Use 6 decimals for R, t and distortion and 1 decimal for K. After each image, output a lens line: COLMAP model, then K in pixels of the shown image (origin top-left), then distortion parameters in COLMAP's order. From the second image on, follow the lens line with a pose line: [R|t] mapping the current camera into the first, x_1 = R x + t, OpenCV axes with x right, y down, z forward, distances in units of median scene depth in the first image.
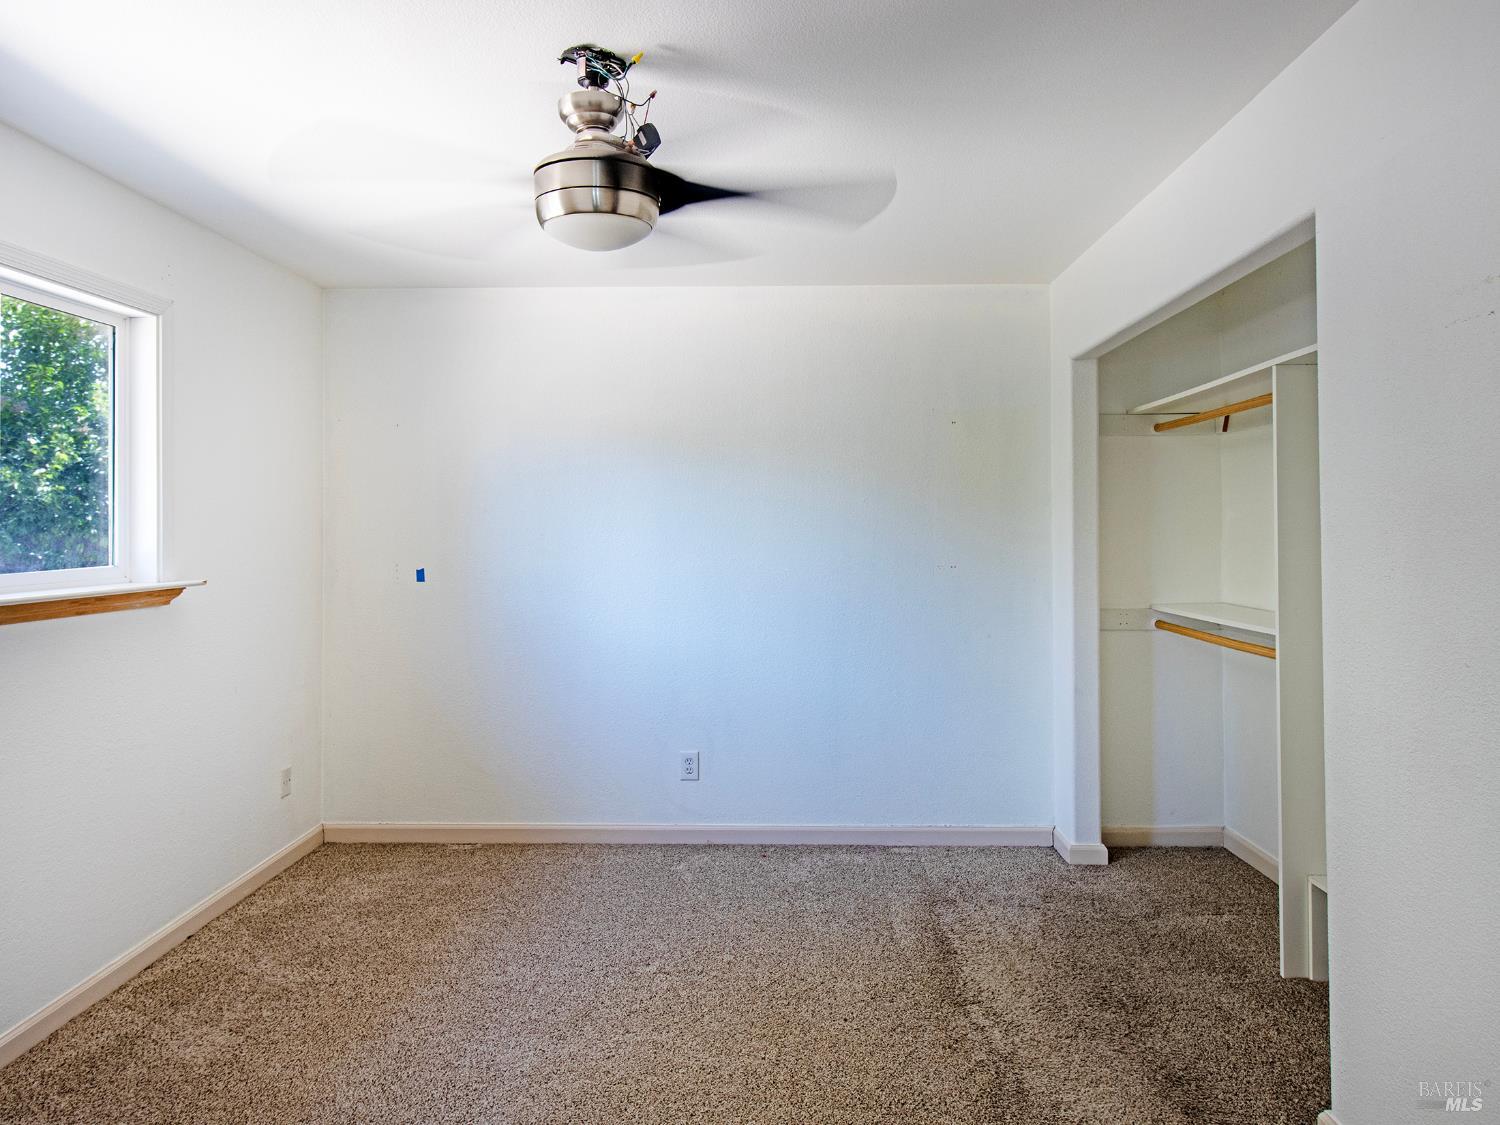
lens RADIAL K [[962.7, 0, 751.8], [0, 962.7, 524.0], [0, 0, 1]] dist [0.000350, -0.002648]
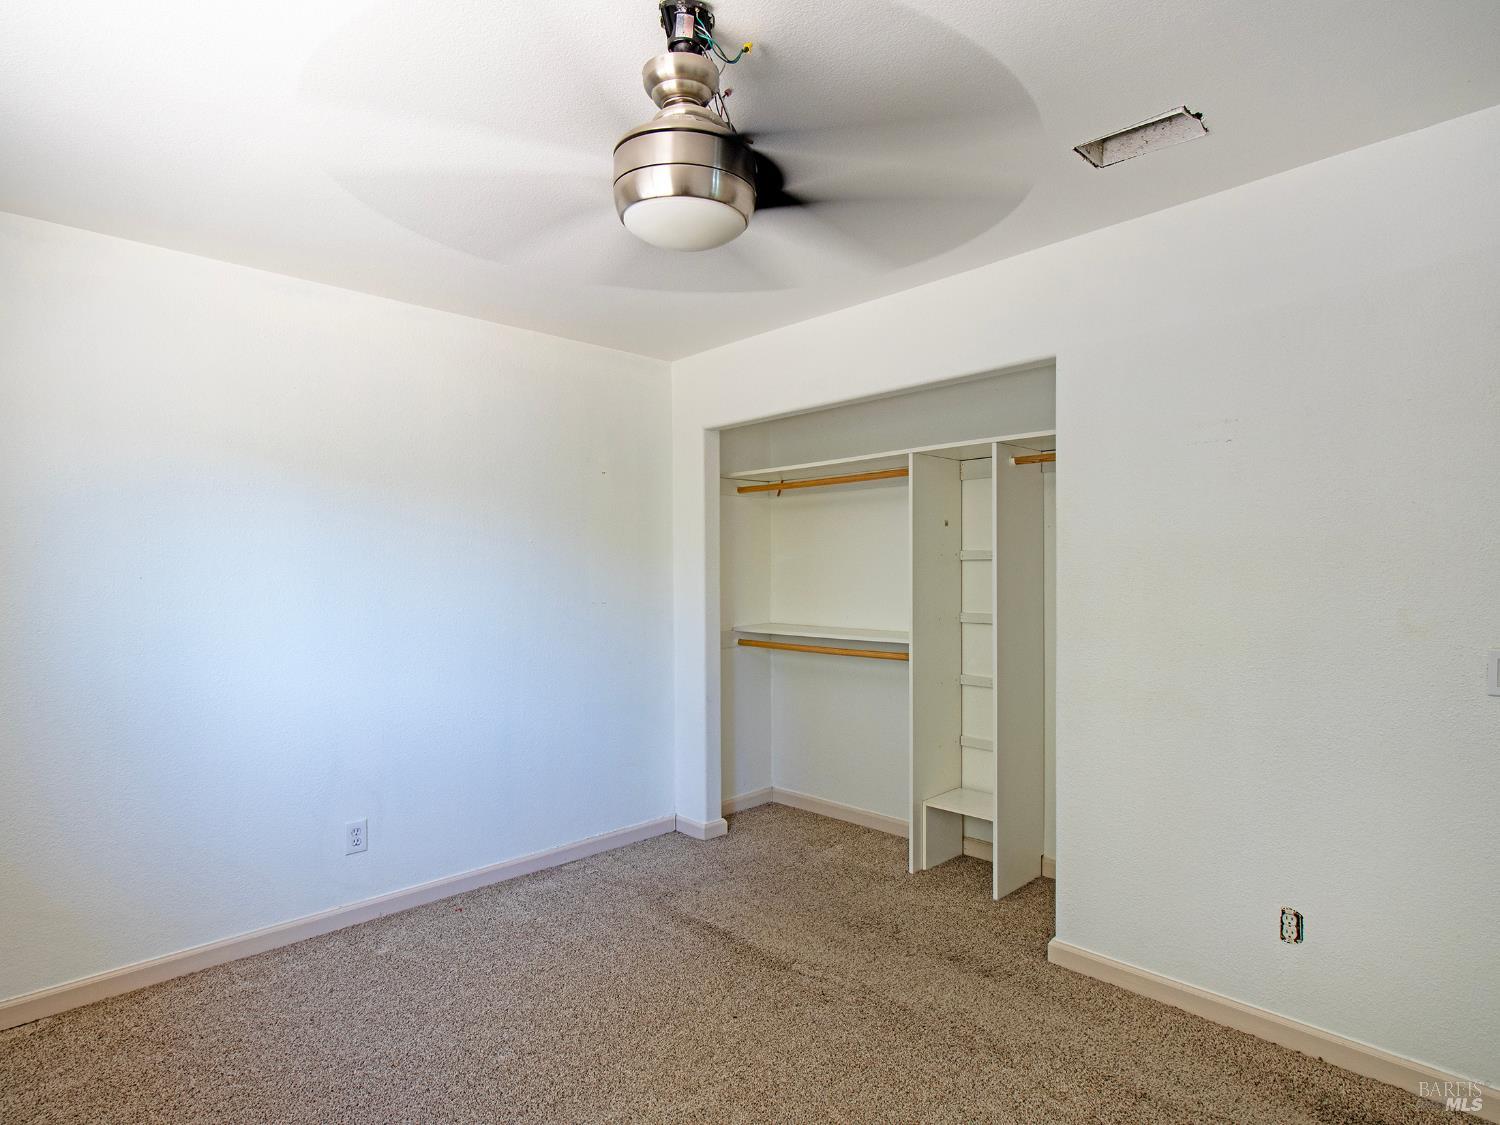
lens RADIAL K [[801.0, 0, 751.0], [0, 801.0, 590.9], [0, 0, 1]] dist [0.001675, 0.000973]
pose [[0.705608, -0.022714, 0.708238, -0.350748], [0.002774, 0.999567, 0.029294, 0.003783], [-0.708597, -0.018705, 0.705366, 0.239837]]
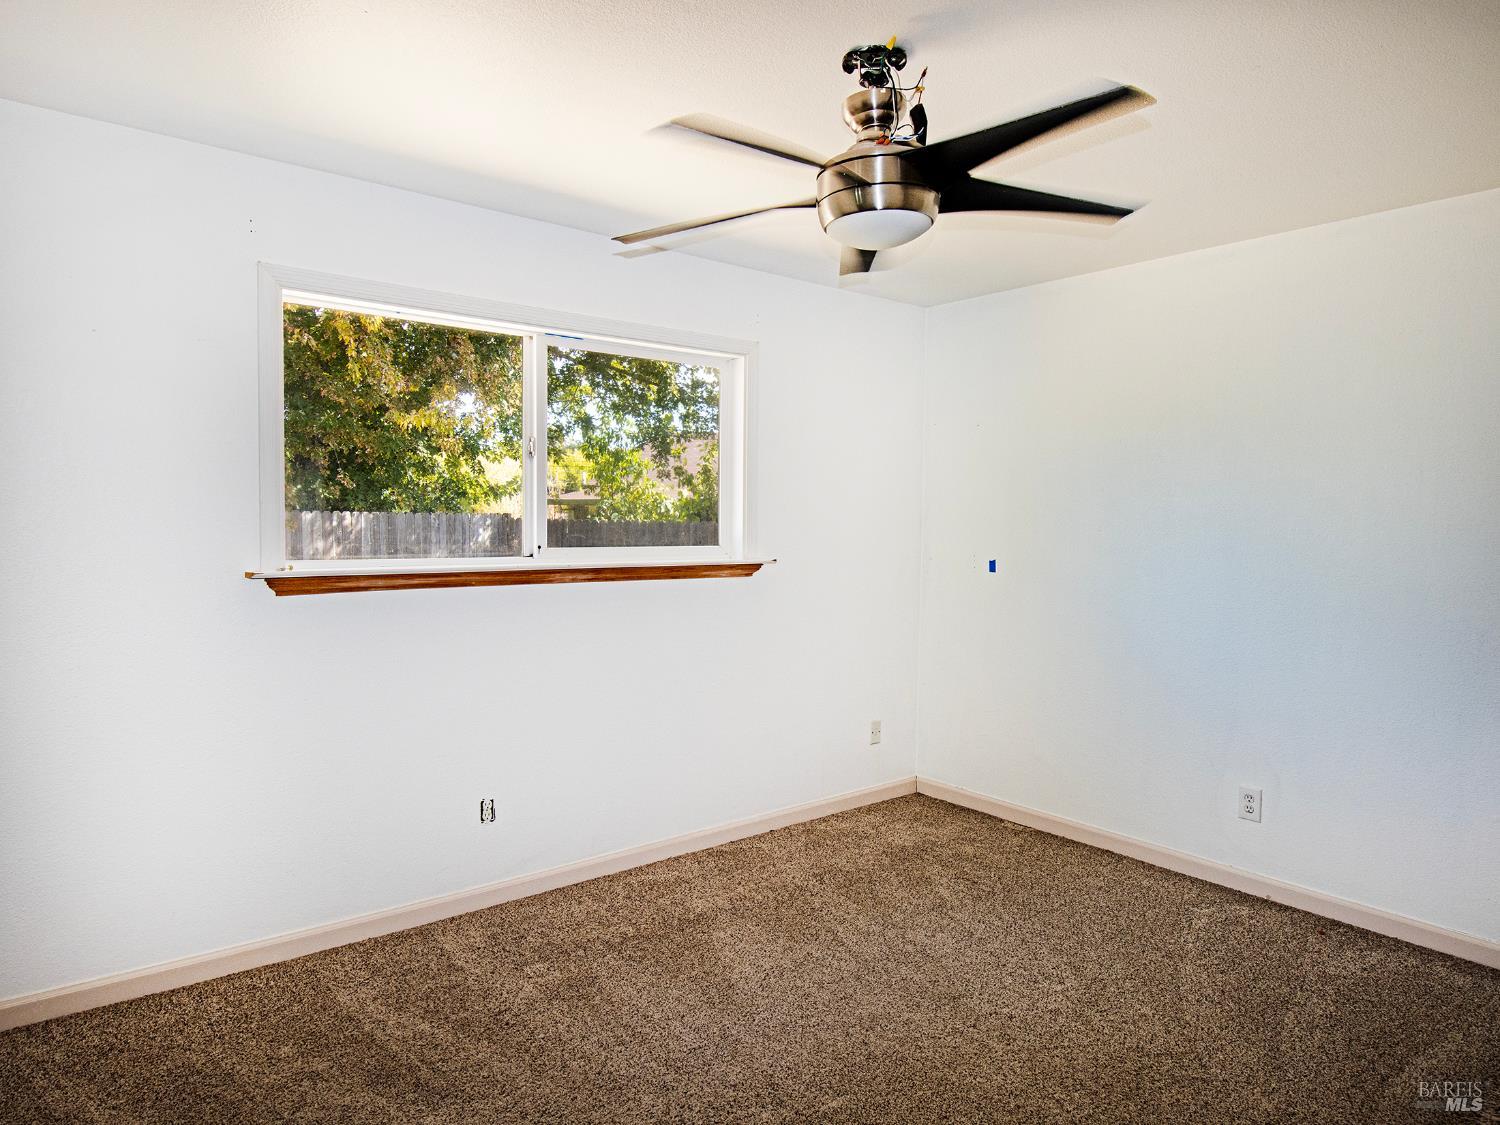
lens RADIAL K [[932.1, 0, 750.0], [0, 932.1, 562.5], [0, 0, 1]] dist [-0.000588, -0.015637]
pose [[0.645465, 0.047275, -0.762325, 0.288745], [-0.012172, 0.998593, 0.051621, -0.000633], [0.763693, -0.024040, 0.645132, 0.140128]]
